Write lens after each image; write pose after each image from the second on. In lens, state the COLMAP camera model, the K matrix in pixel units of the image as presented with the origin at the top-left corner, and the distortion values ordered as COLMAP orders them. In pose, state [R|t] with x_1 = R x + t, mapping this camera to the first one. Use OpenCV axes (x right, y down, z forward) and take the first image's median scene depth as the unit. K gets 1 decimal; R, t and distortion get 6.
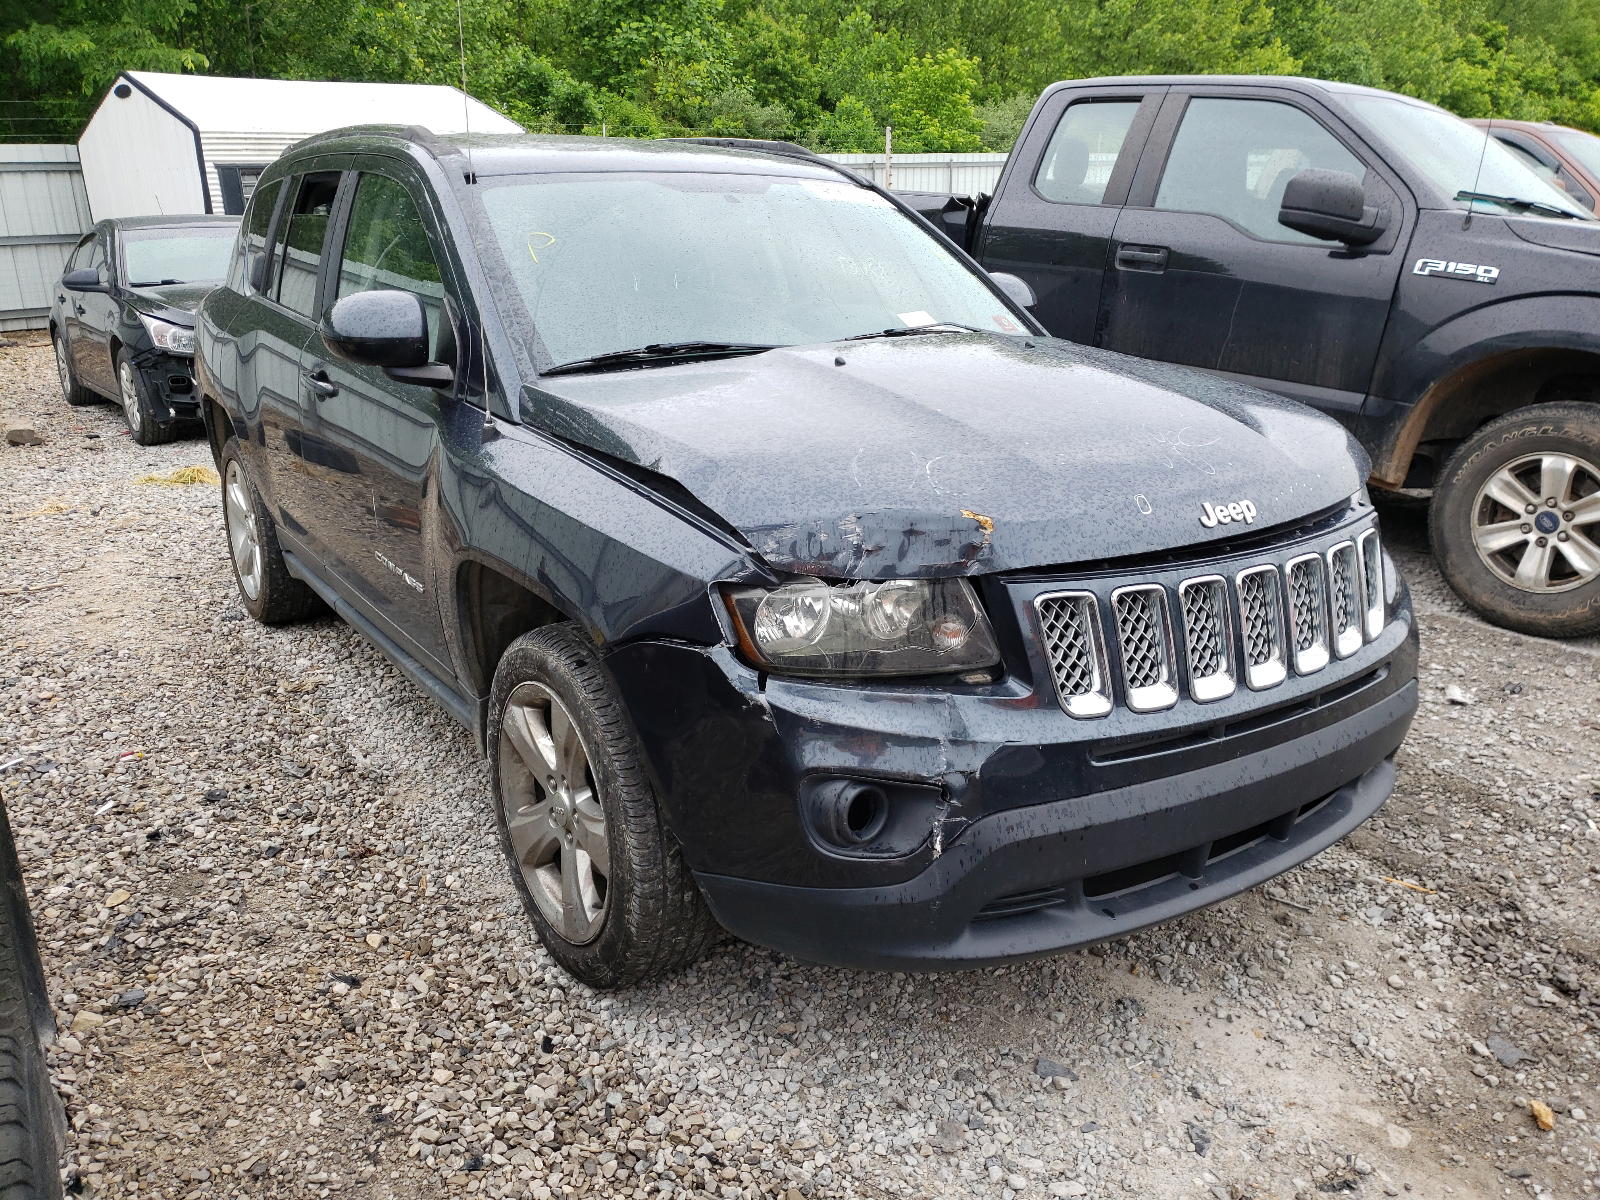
lens RADIAL K [[1178.7, 0, 800.0], [0, 1178.7, 600.0], [0, 0, 1]] dist [0.003266, 0.041507]
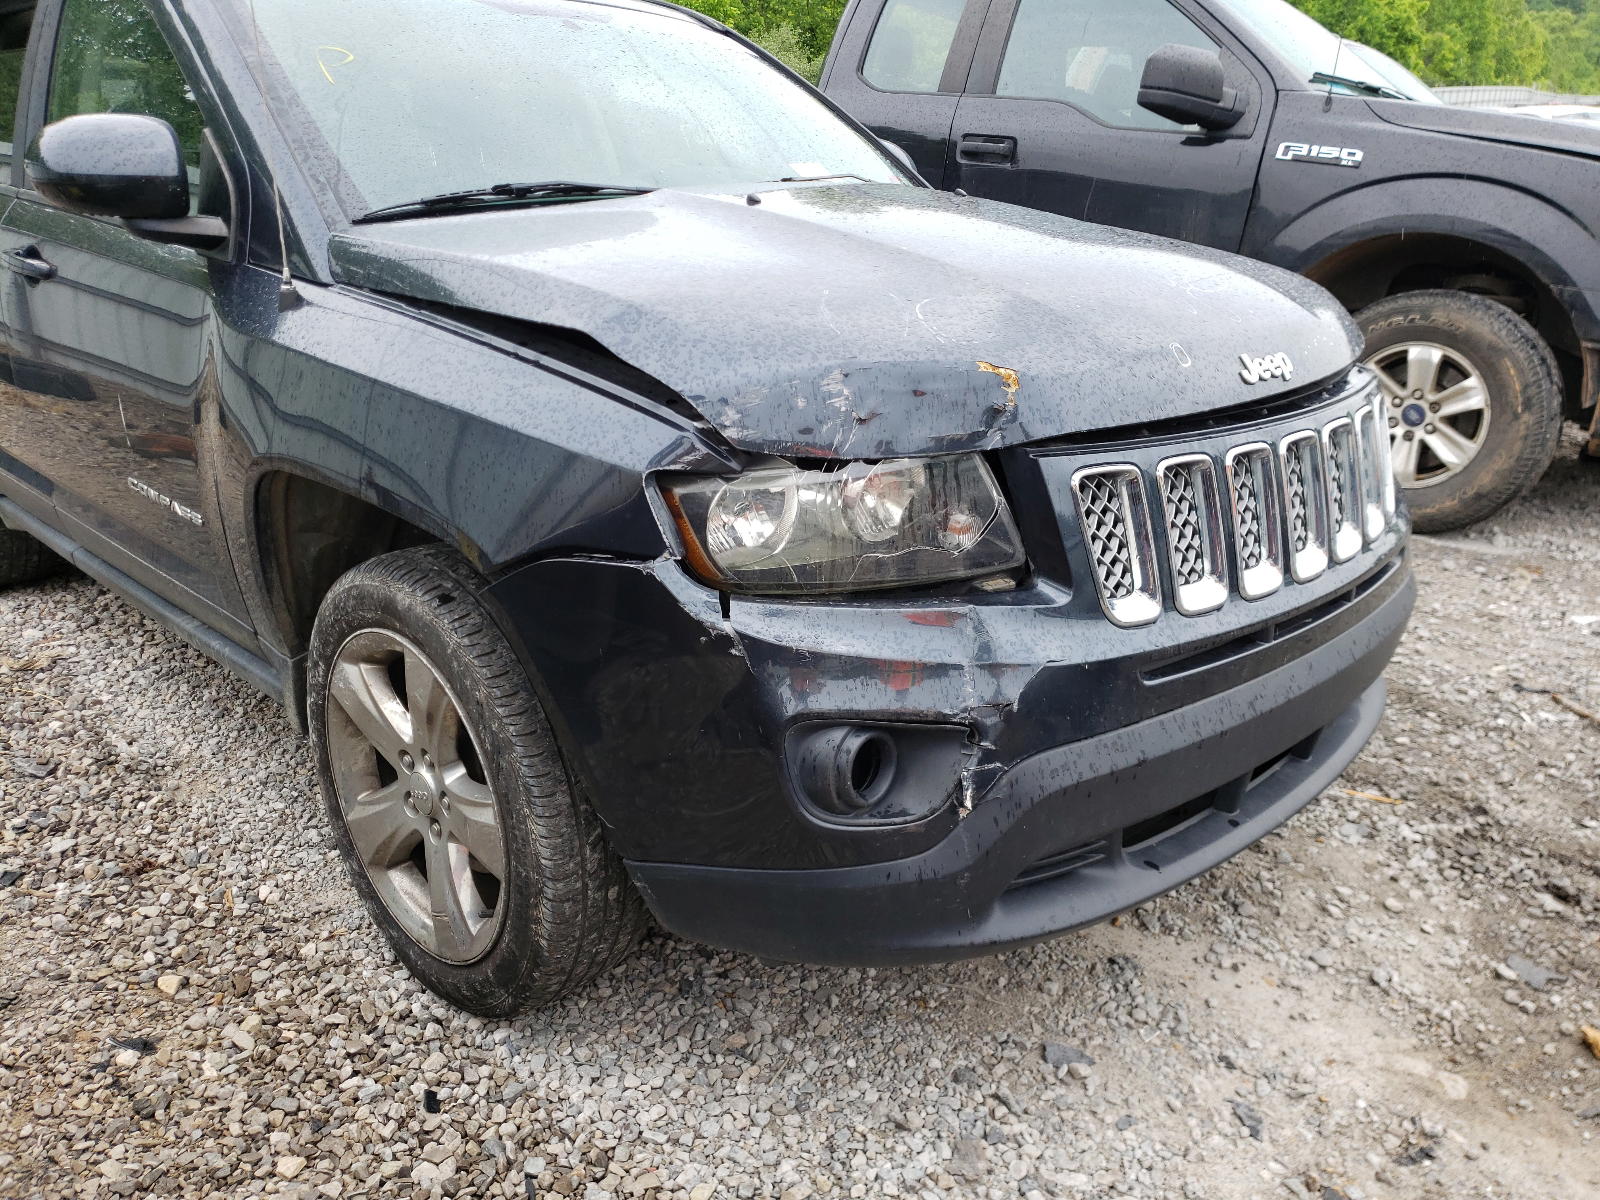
lens RADIAL K [[1204.1, 0, 800.0], [0, 1204.1, 600.0], [0, 0, 1]] dist [-0.001547, 0.043966]
pose [[0.984032, -0.054614, 0.169408, -0.087871], [0.046702, 0.997639, 0.050345, 0.024702], [-0.171758, -0.041629, 0.984259, 0.193684]]
